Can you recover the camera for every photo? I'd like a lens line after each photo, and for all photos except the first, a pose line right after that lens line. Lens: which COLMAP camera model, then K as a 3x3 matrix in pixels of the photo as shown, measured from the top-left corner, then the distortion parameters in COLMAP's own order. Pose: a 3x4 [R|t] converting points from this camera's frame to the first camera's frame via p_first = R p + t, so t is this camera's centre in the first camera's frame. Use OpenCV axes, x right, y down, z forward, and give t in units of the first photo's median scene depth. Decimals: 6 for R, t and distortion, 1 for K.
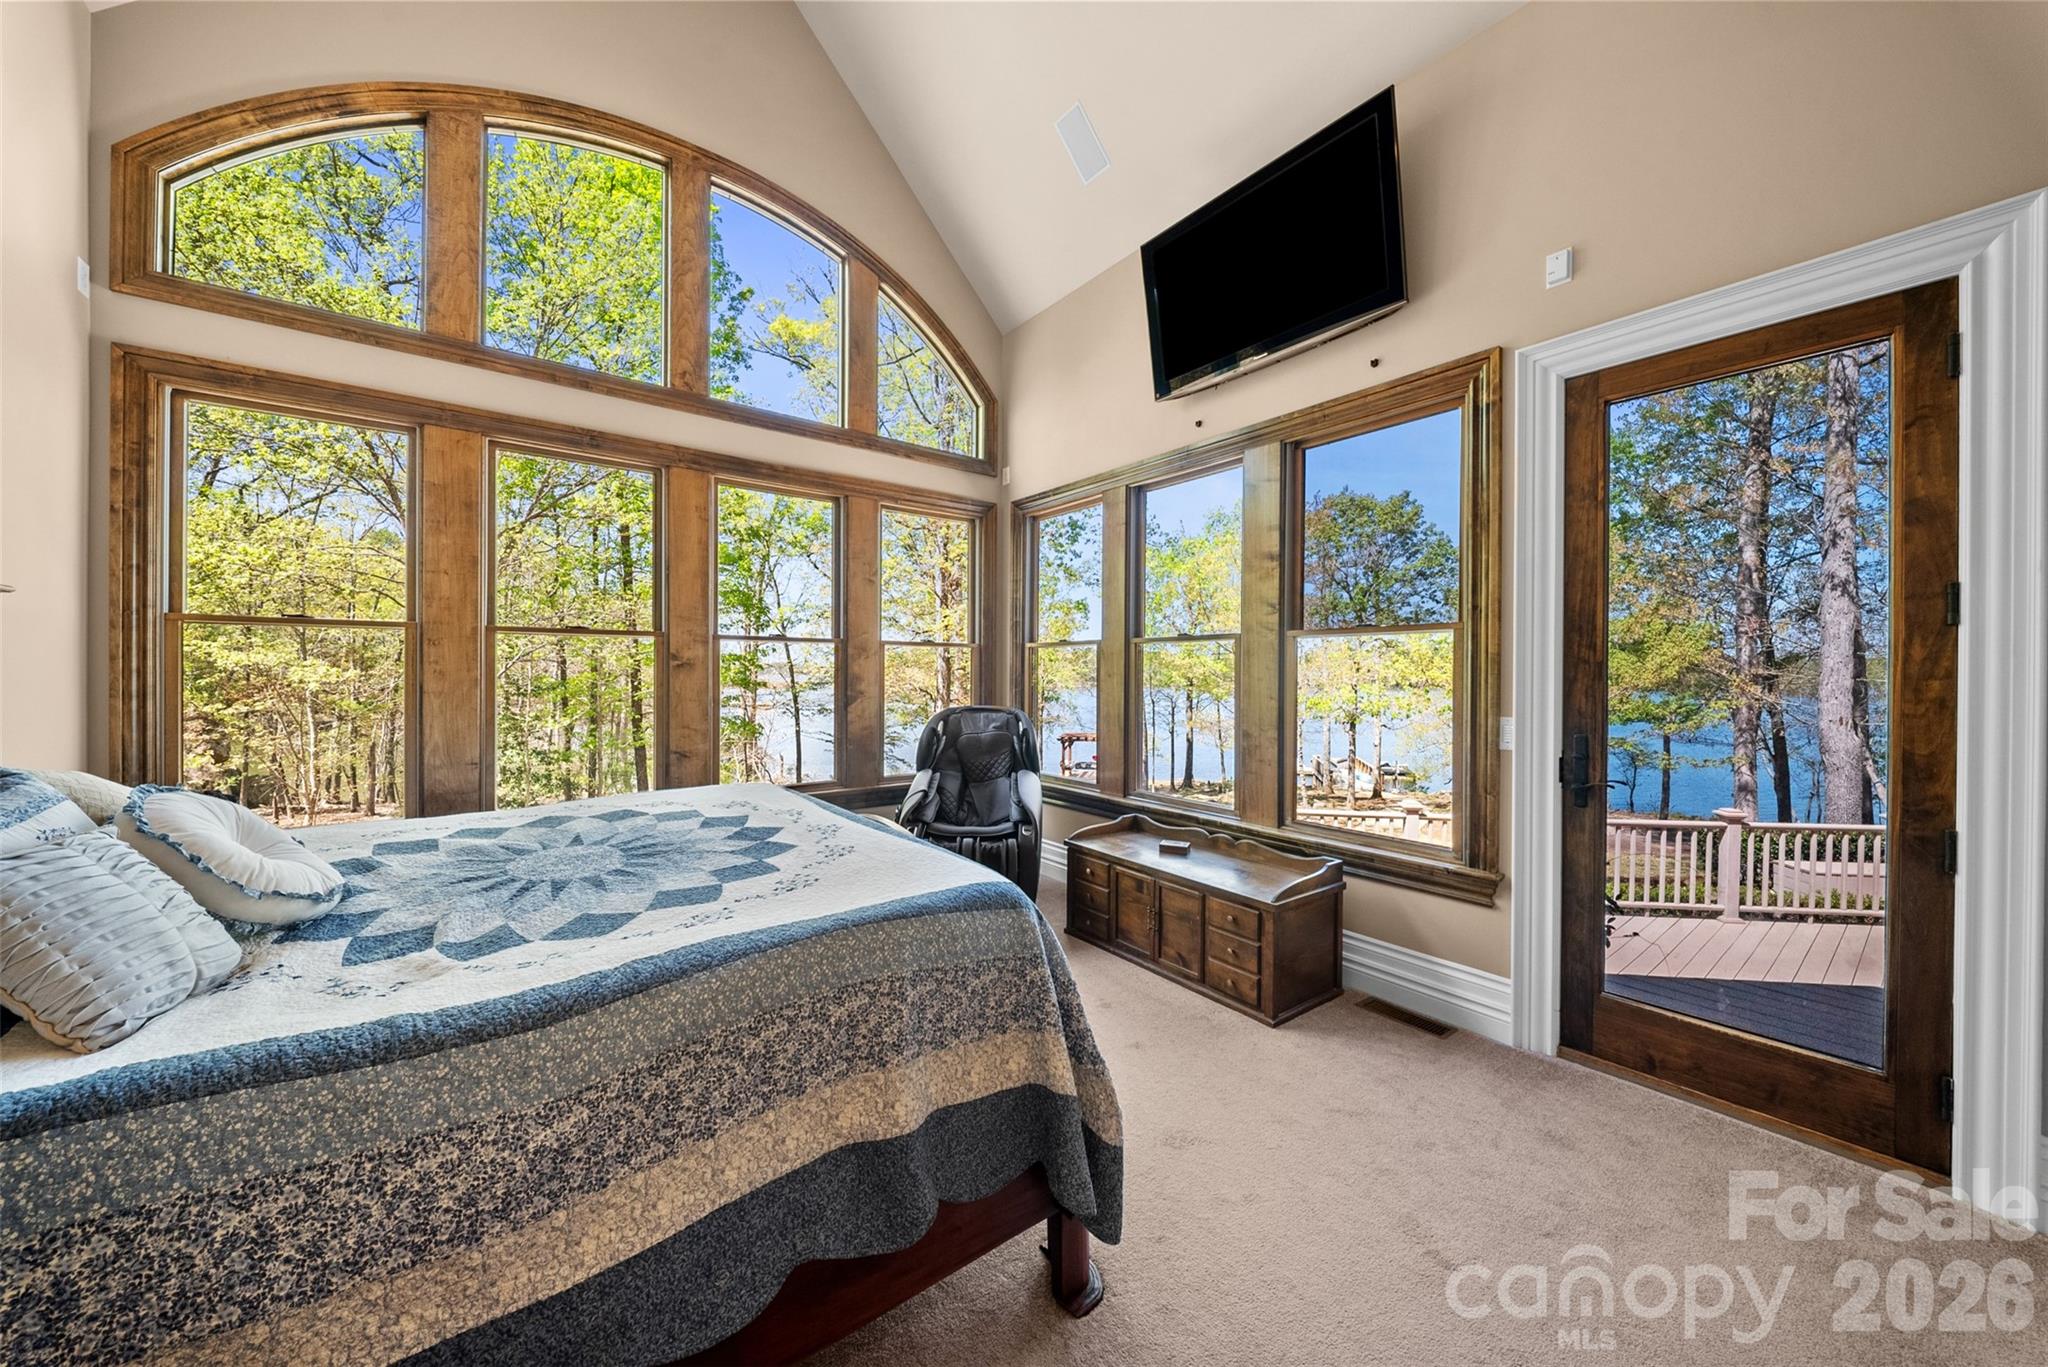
lens RADIAL K [[715.4, 0, 1025.3], [0, 715.4, 677.0], [0, 0, 1]] dist [-0.005402, -0.000931]
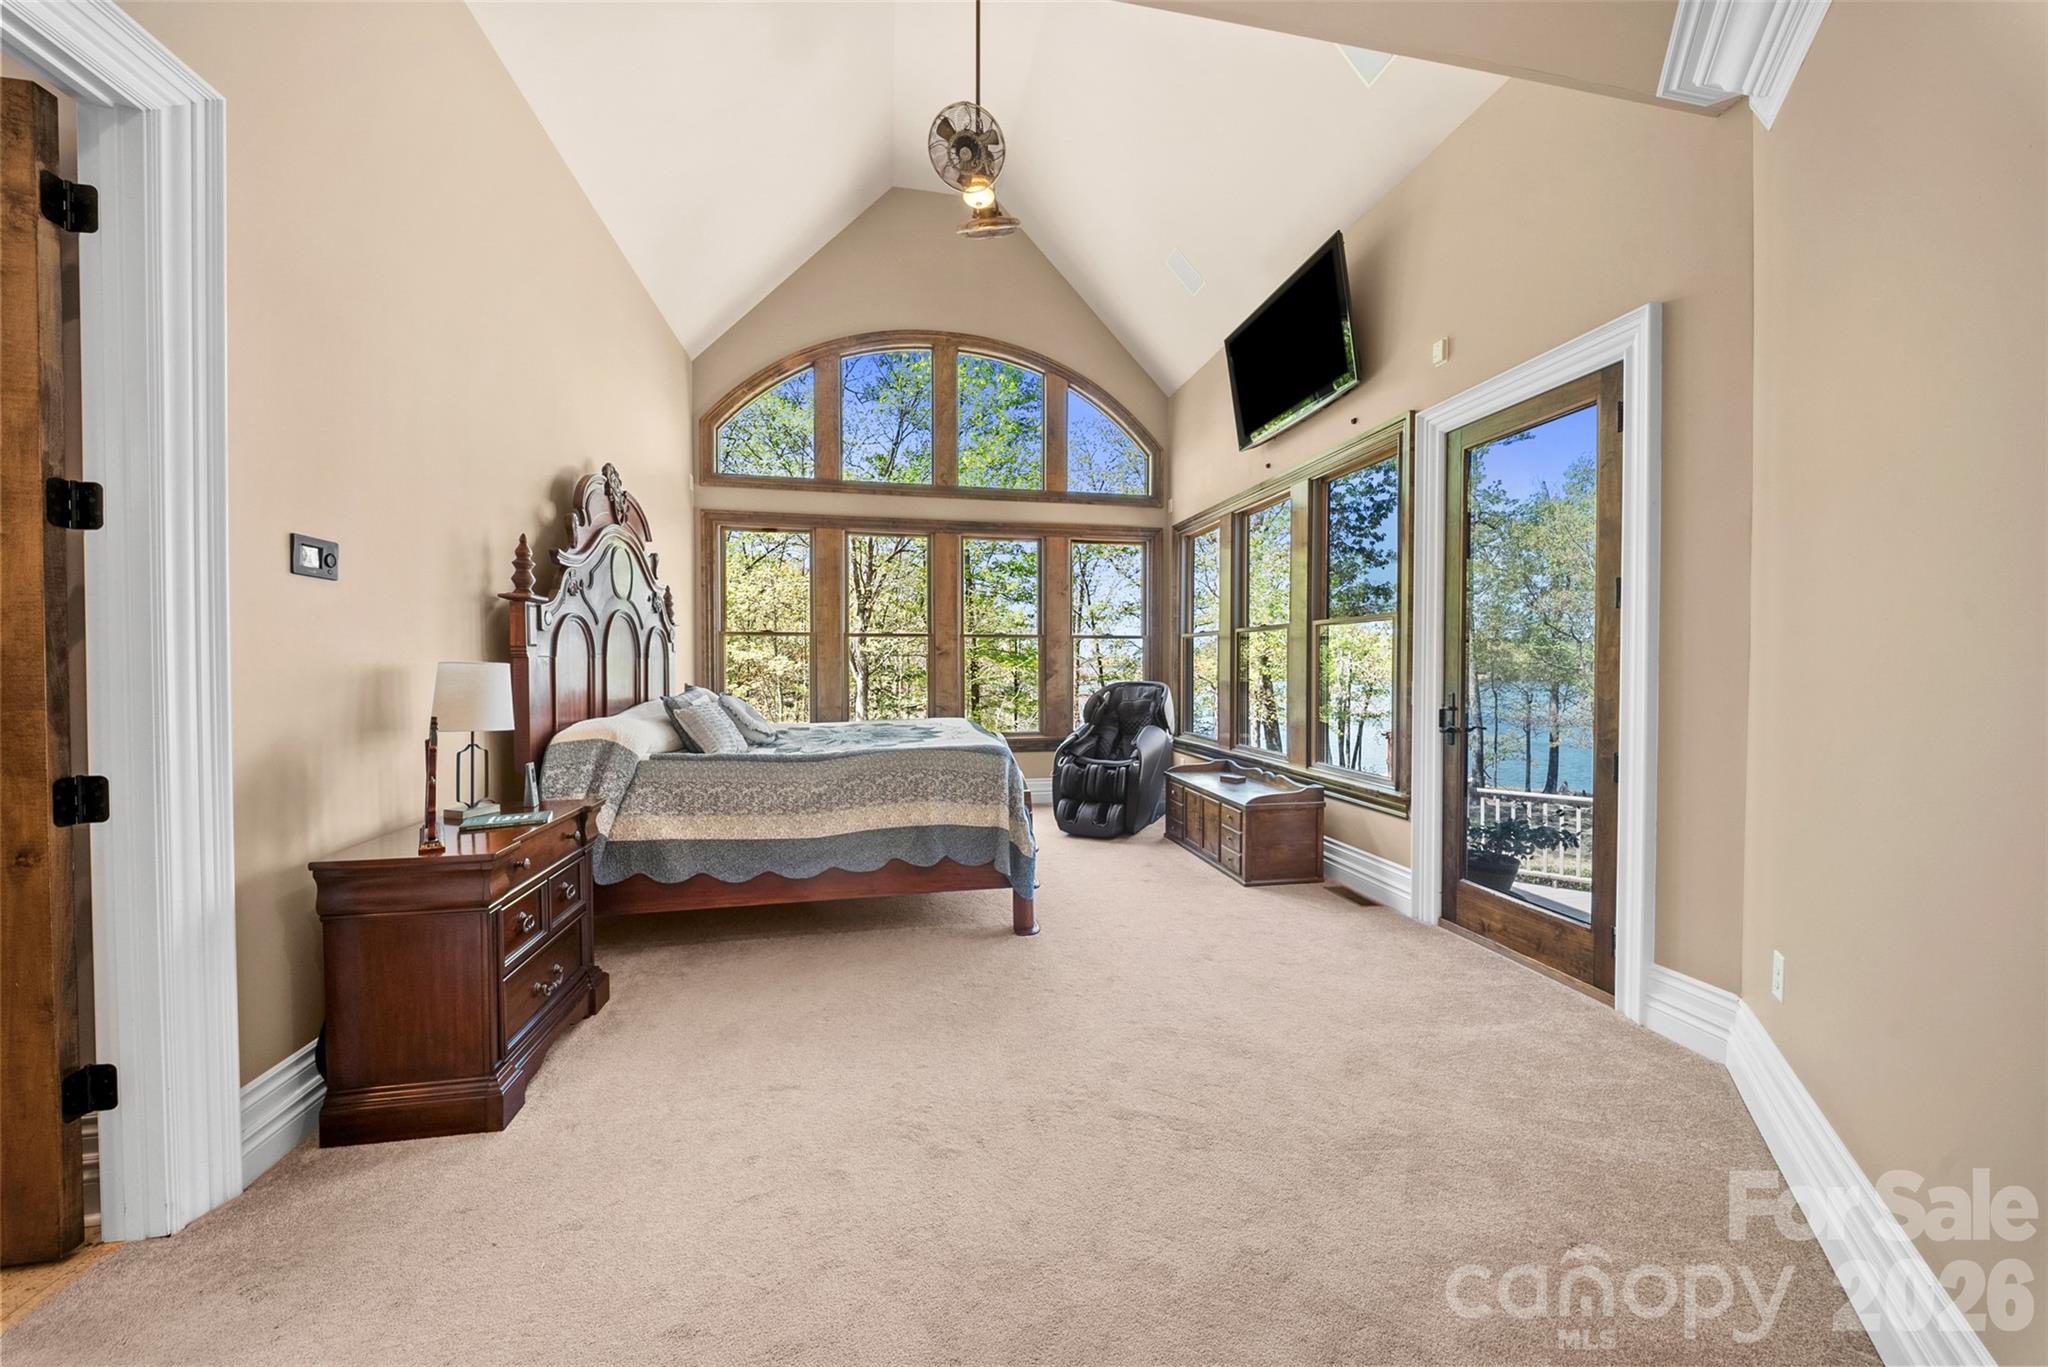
lens RADIAL K [[715.4, 0, 1024.5], [0, 715.4, 678.3], [0, 0, 1]] dist [-0.005402, -0.000931]
pose [[0.895180, 0.001268, -0.445704, 0.489430], [0.004492, 0.999919, 0.011867, 0.025063], [0.445683, -0.012625, 0.895102, -0.449914]]
